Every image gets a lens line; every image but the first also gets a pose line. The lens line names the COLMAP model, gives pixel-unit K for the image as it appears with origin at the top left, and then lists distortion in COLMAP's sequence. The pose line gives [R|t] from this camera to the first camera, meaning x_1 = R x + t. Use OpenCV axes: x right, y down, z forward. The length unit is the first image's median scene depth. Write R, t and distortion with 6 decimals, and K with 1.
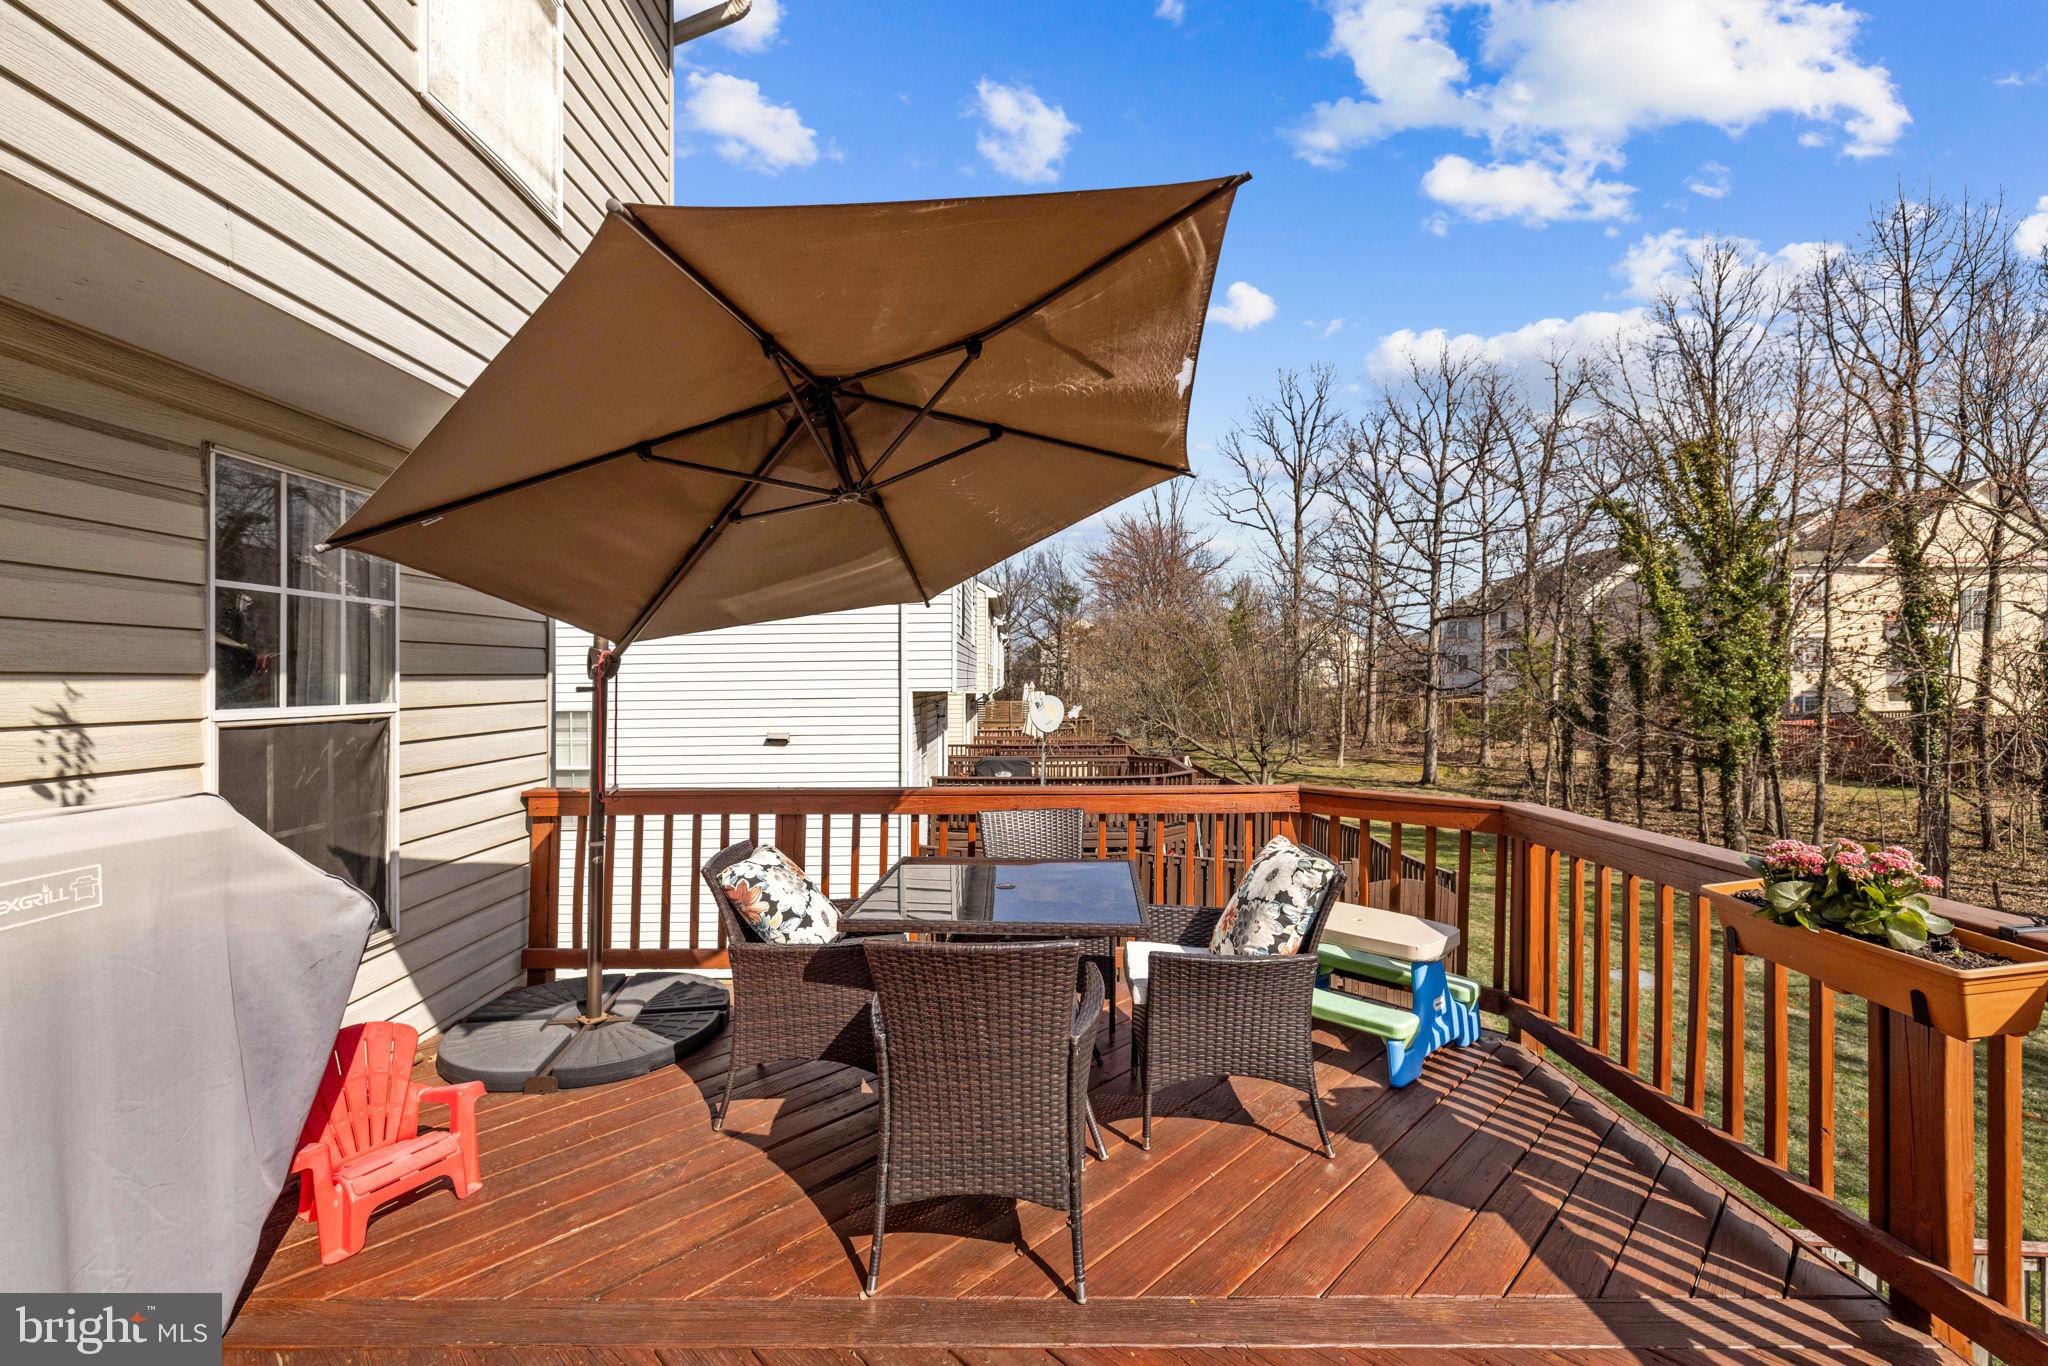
lens RADIAL K [[872.2, 0, 1002.2], [0, 872.2, 660.5], [0, 0, 1]] dist [0.004950, 0.000212]
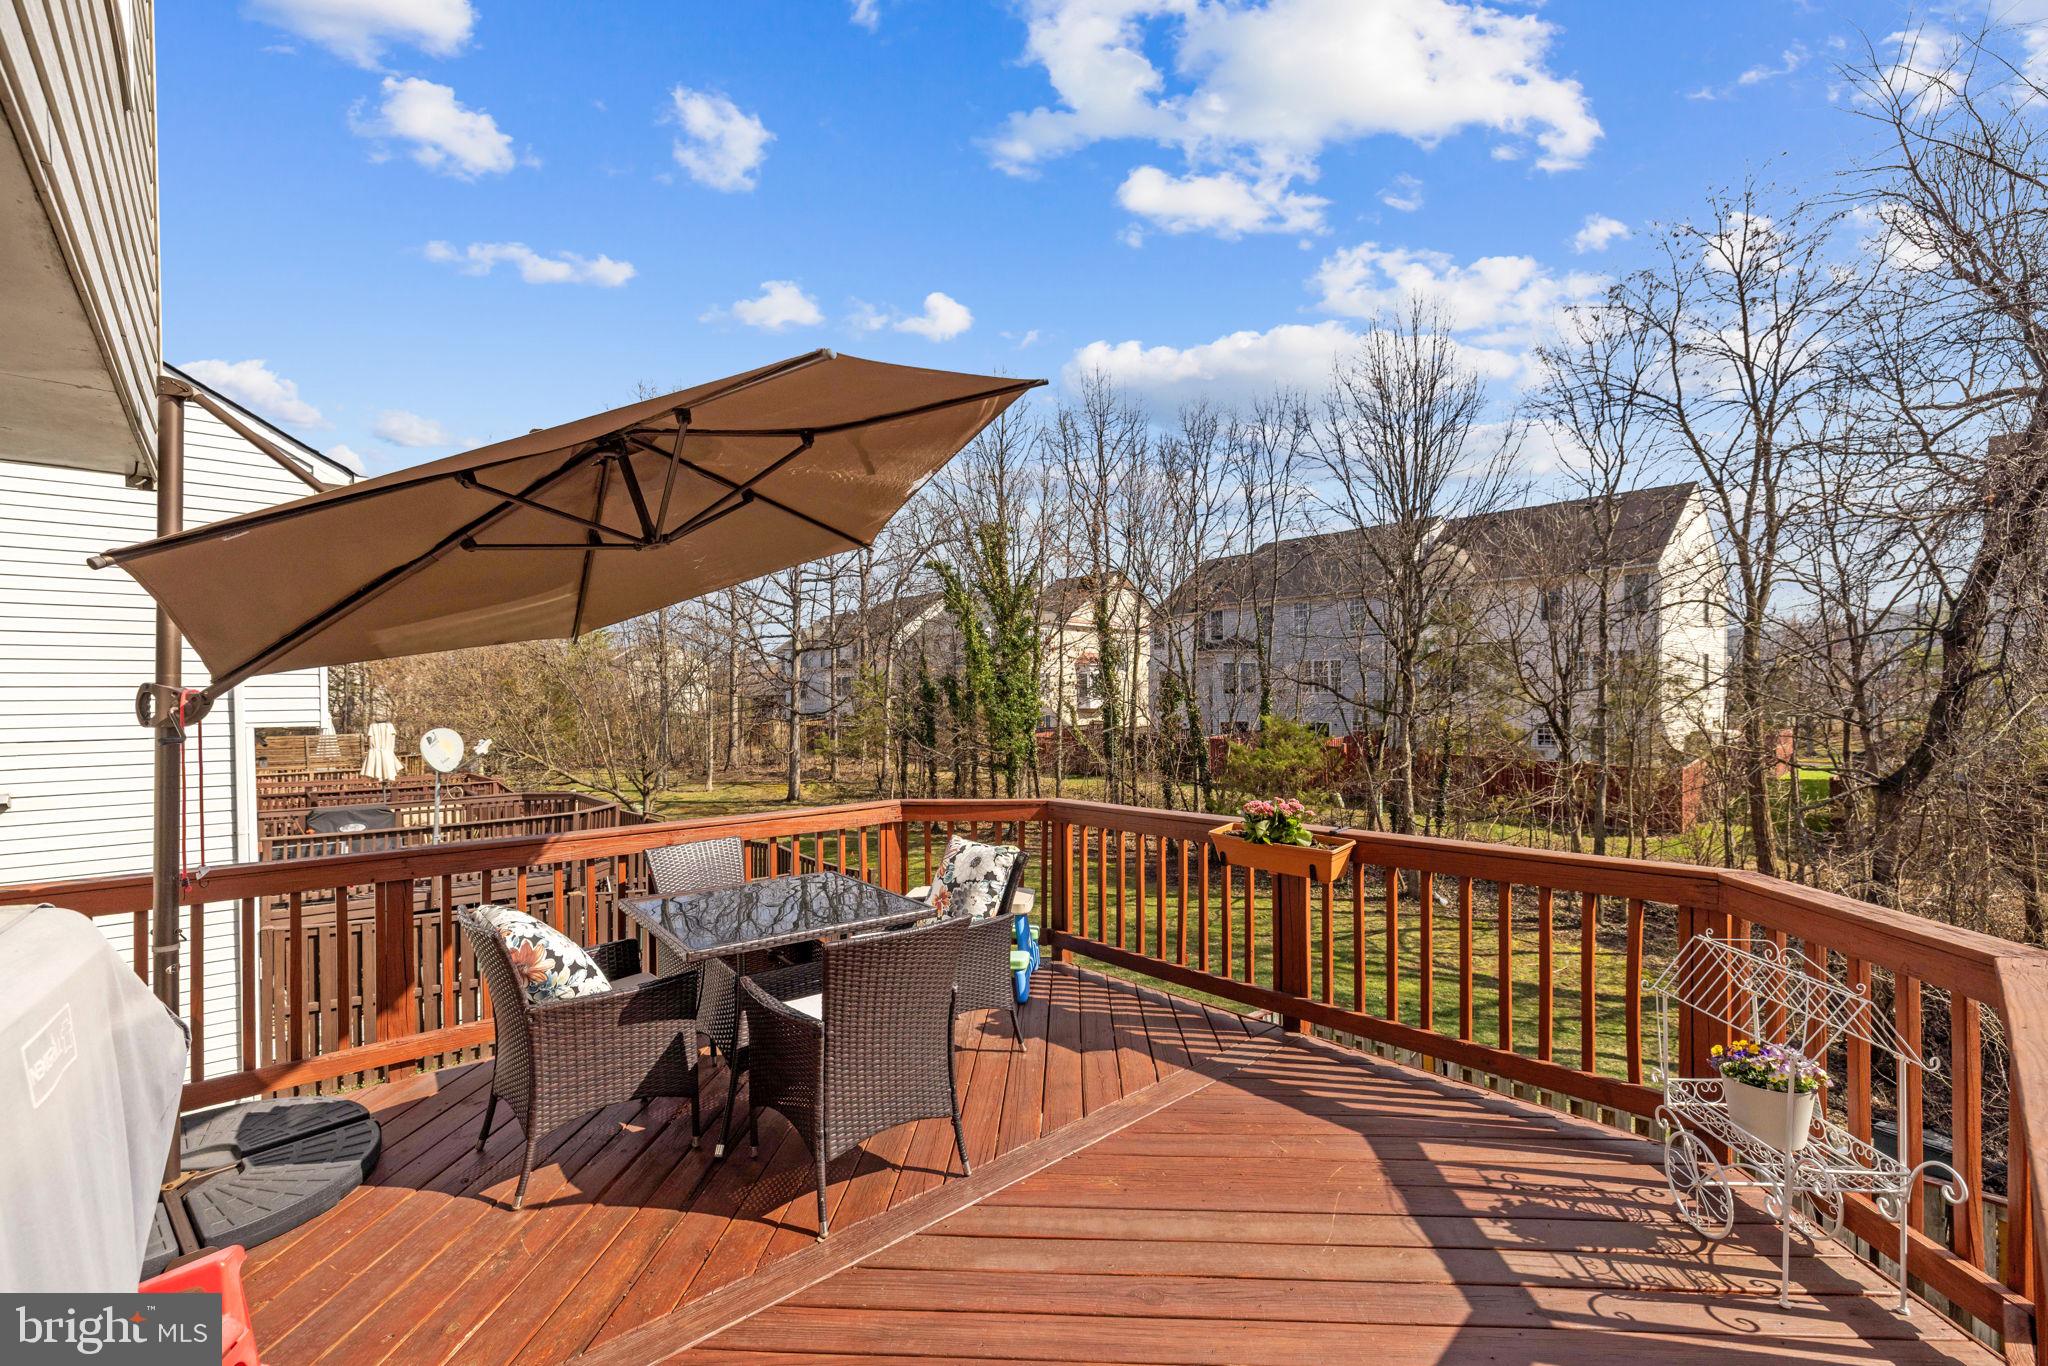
lens RADIAL K [[878.5, 0, 1013.2], [0, 878.5, 686.7], [0, 0, 1]] dist [0.001733, -0.000068]
pose [[0.740817, 0.009335, 0.671642, -0.391471], [-0.010624, 0.999941, -0.002180, -0.017644], [-0.671623, -0.005521, 0.740873, -0.036558]]
